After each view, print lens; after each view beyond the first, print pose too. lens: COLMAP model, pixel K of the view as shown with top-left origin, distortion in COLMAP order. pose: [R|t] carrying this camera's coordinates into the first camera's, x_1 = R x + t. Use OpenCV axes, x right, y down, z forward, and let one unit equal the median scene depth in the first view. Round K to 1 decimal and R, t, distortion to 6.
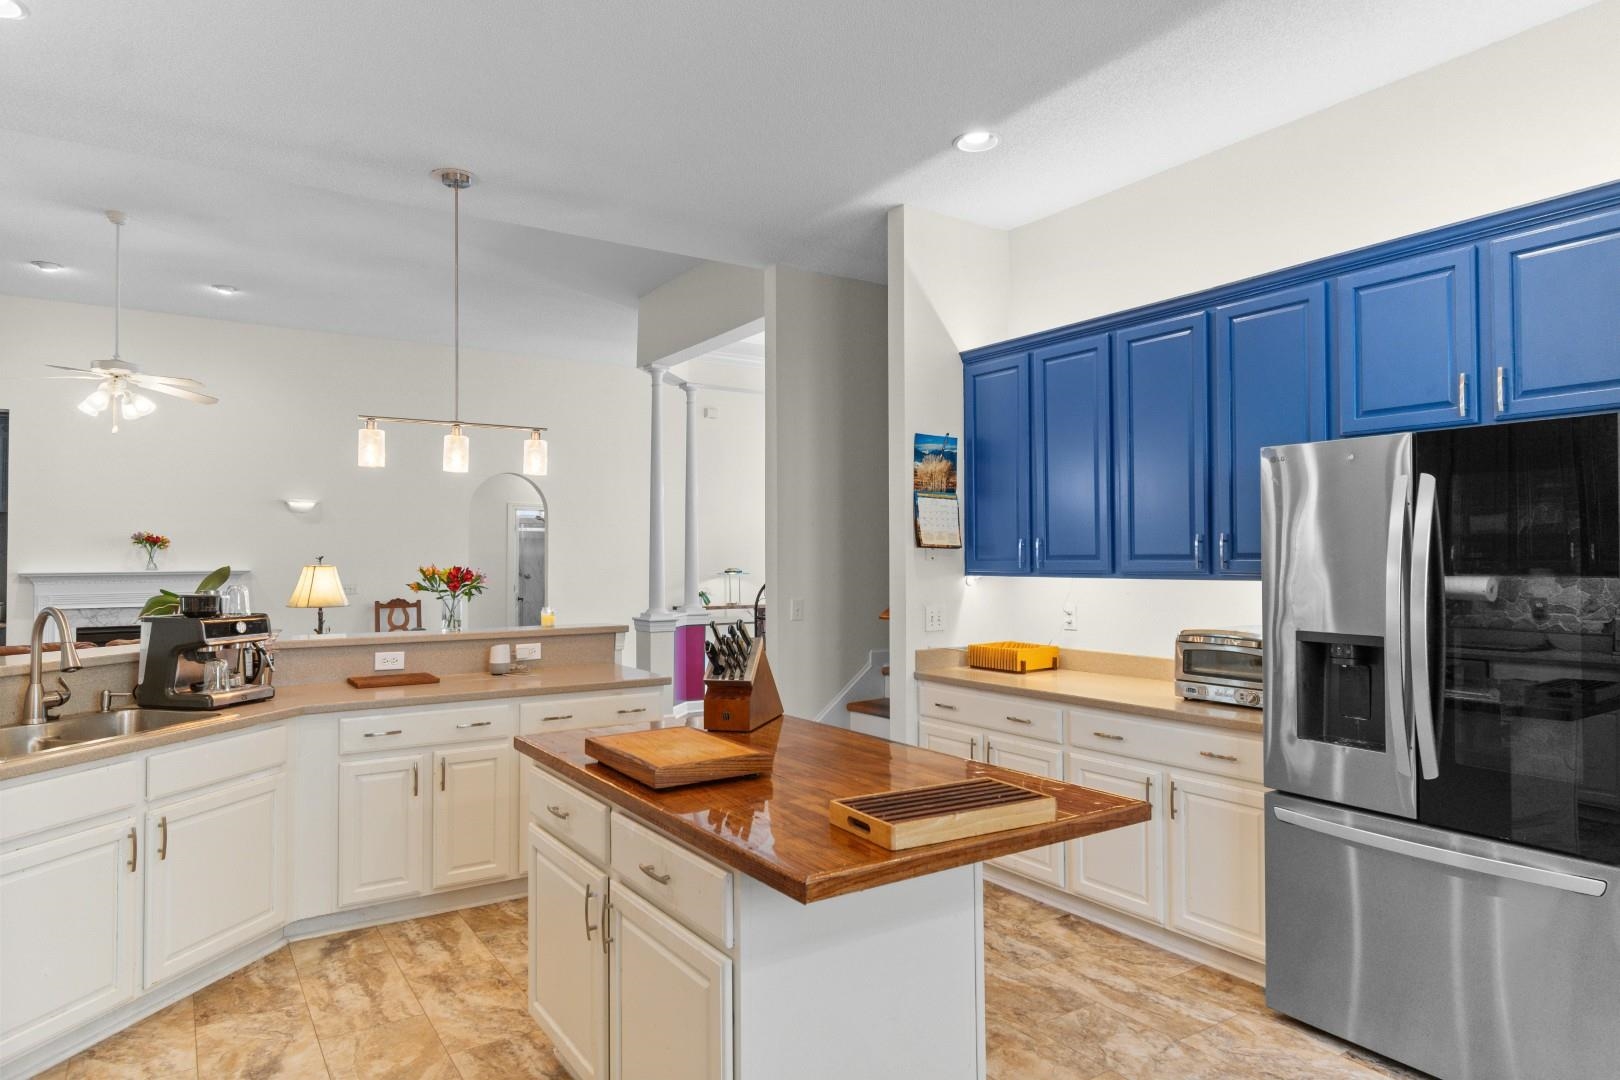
lens RADIAL K [[966.6, 0, 812.0], [0, 966.6, 546.1], [0, 0, 1]] dist [0.000354, 0.000181]
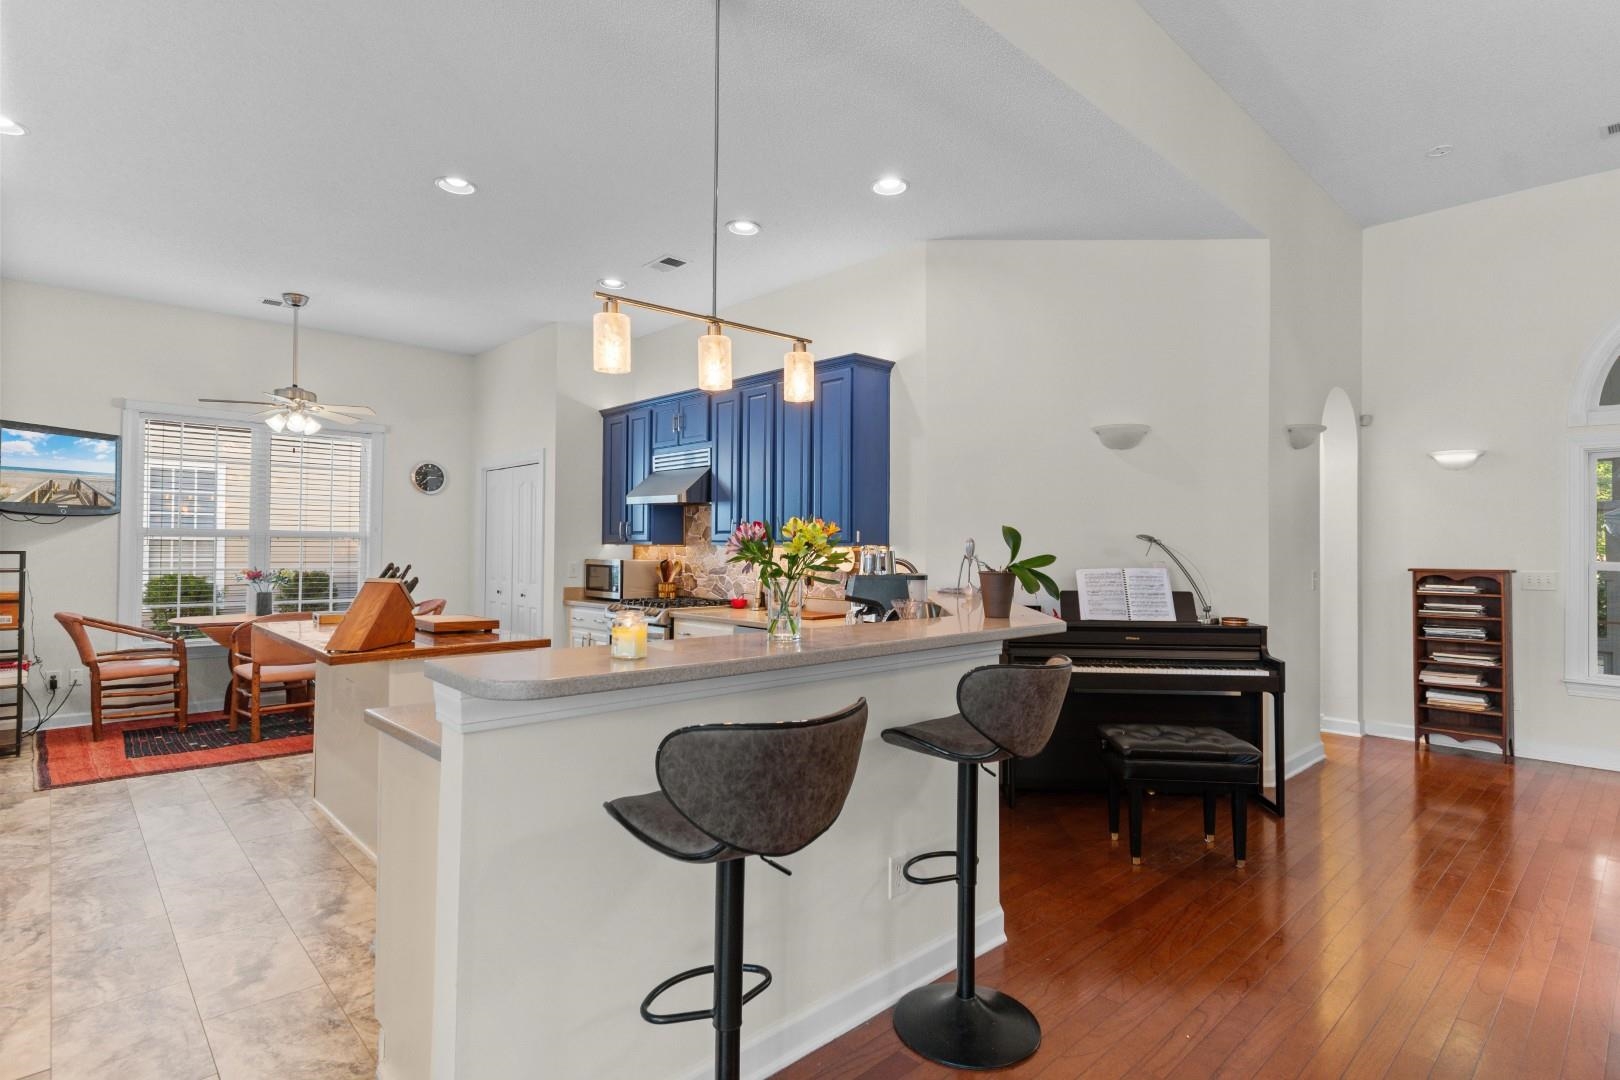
lens RADIAL K [[834.9, 0, 823.2], [0, 834.9, 539.4], [0, 0, 1]] dist [0.006591, -0.002506]
pose [[-0.986539, -0.005682, -0.163430, -0.175093], [-0.002231, 0.999771, -0.021296, 0.022470], [0.163513, -0.020645, -0.986325, 0.800958]]
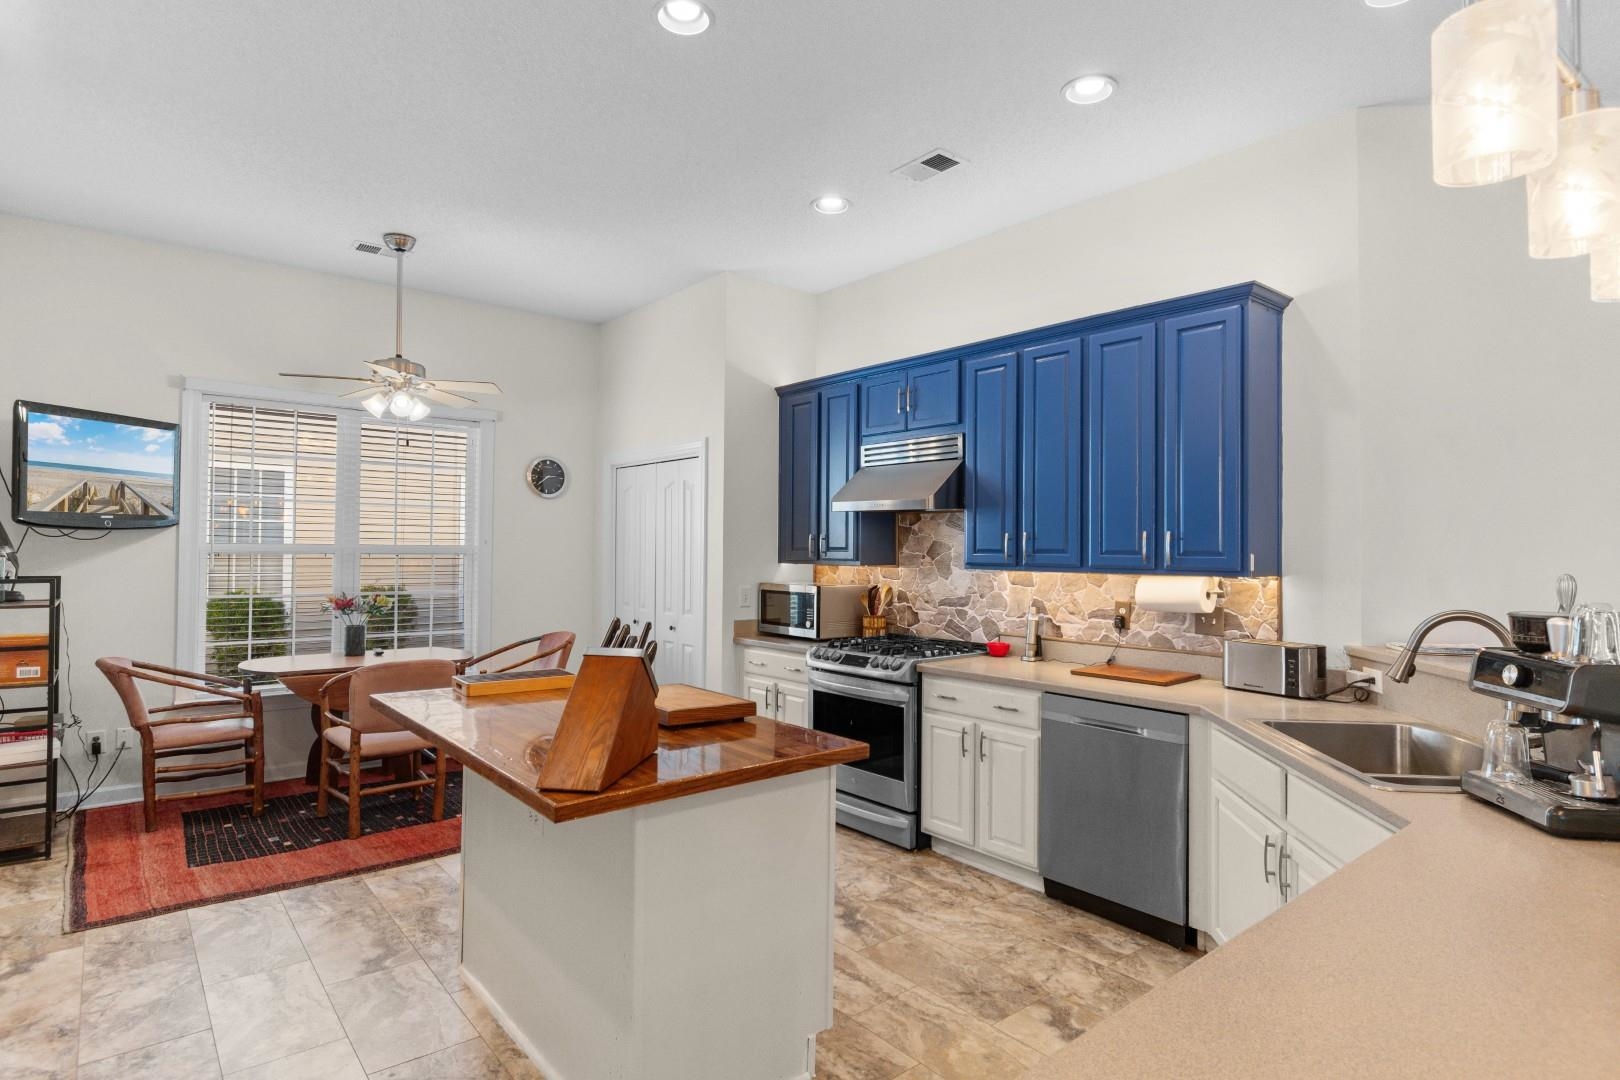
lens RADIAL K [[866.1, 0, 817.3], [0, 866.1, 540.3], [0, 0, 1]] dist [0.006326, -0.004301]
pose [[-0.994695, -0.005045, -0.102748, -0.059980], [-0.002853, 0.999765, -0.021468, 0.007492], [0.102832, -0.021061, -0.994476, 0.610218]]
